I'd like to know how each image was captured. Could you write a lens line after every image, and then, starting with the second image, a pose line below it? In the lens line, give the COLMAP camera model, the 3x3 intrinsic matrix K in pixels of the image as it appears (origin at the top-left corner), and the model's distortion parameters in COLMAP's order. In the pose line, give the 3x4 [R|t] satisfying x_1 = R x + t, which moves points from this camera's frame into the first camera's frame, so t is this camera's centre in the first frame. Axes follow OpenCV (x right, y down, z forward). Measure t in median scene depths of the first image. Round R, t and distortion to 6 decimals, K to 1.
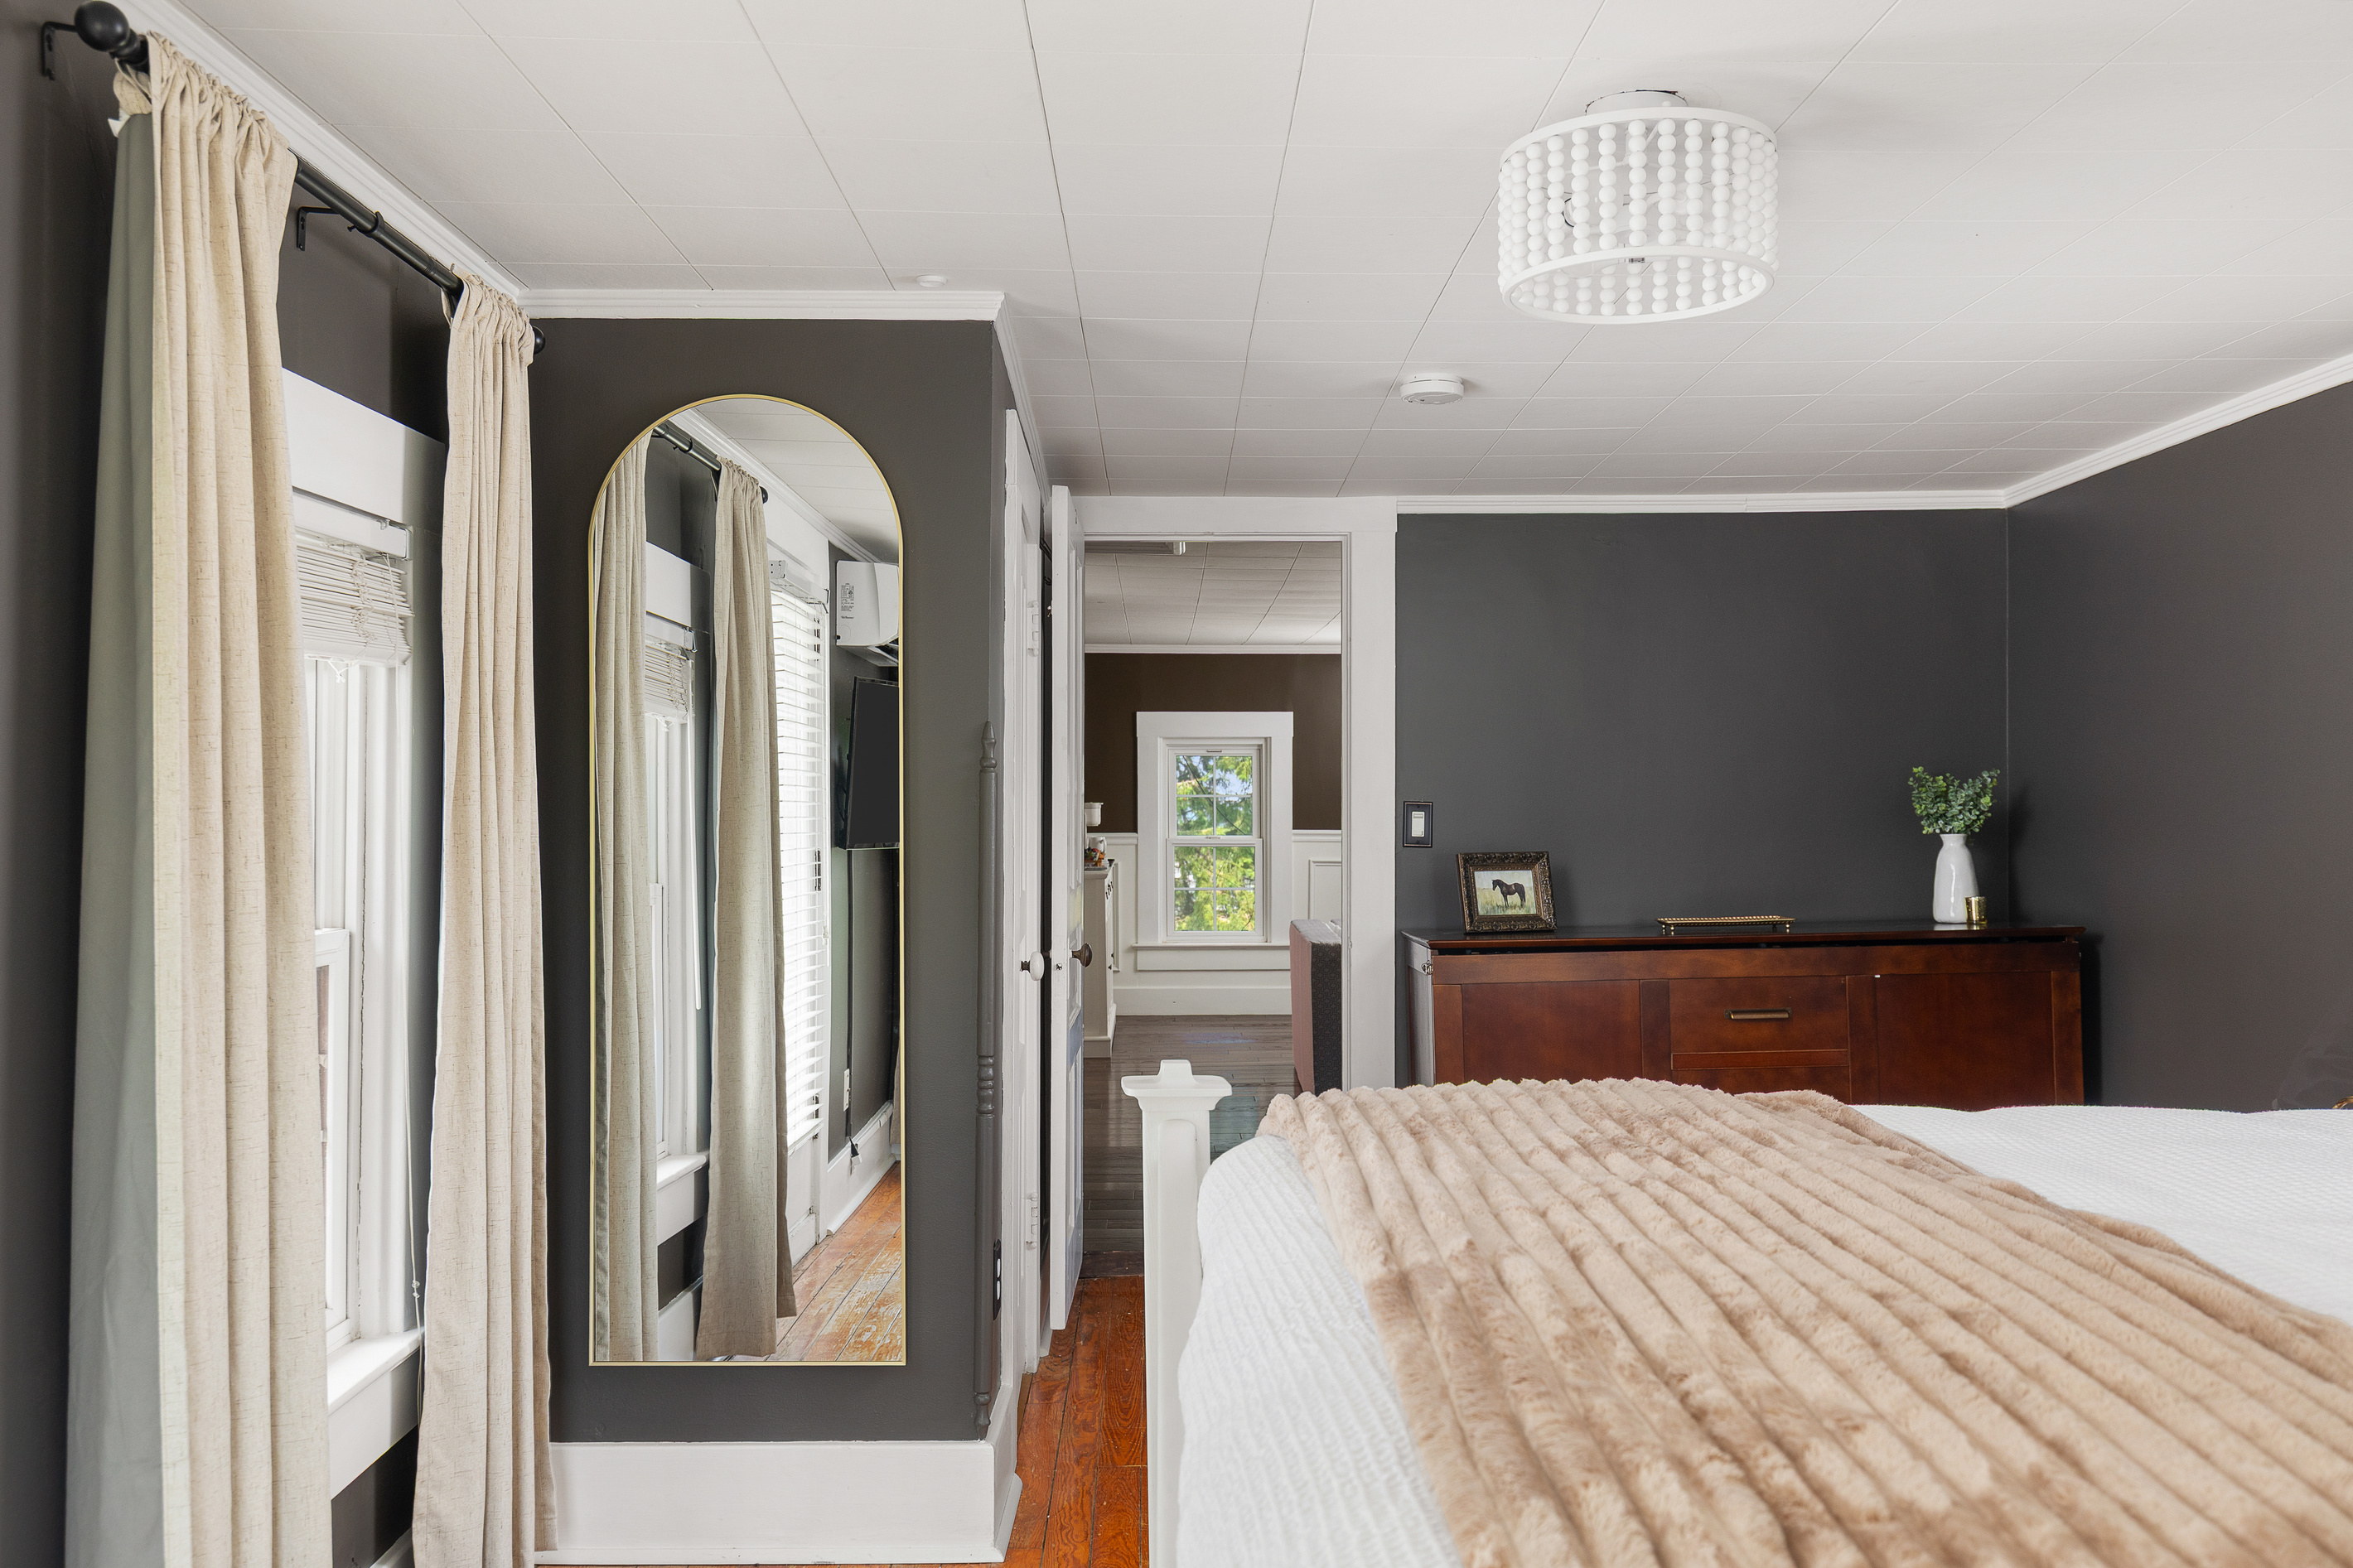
lens RADIAL K [[1949.6, 0, 1176.6], [0, 1949.6, 789.5], [0, 0, 1]] dist [0.012078, 0.003326]
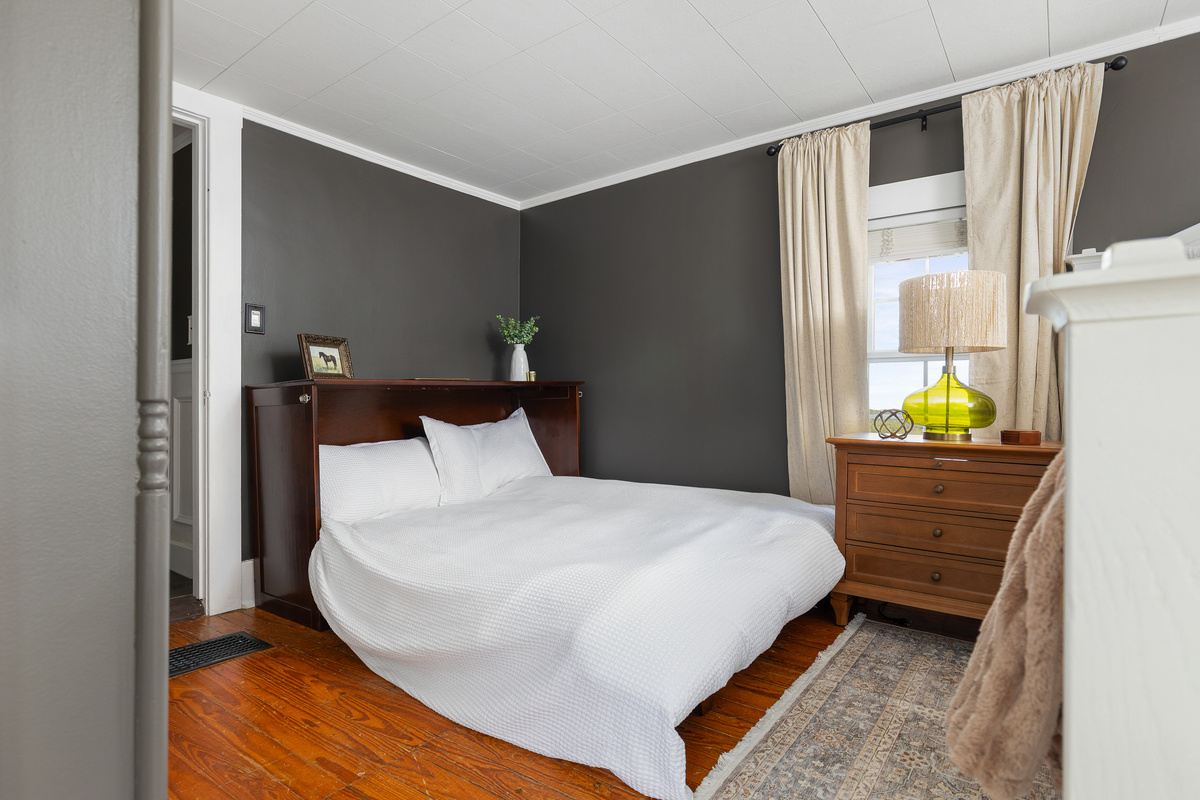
lens RADIAL K [[627.7, 0, 594.2], [0, 627.7, 400.6], [0, 0, 1]] dist [-0.002396, -0.001314]
pose [[0.614639, 0.005284, 0.788791, -0.114027], [-0.003375, 0.999986, -0.004069, 0.088958], [-0.788801, -0.000161, 0.614648, 0.488627]]
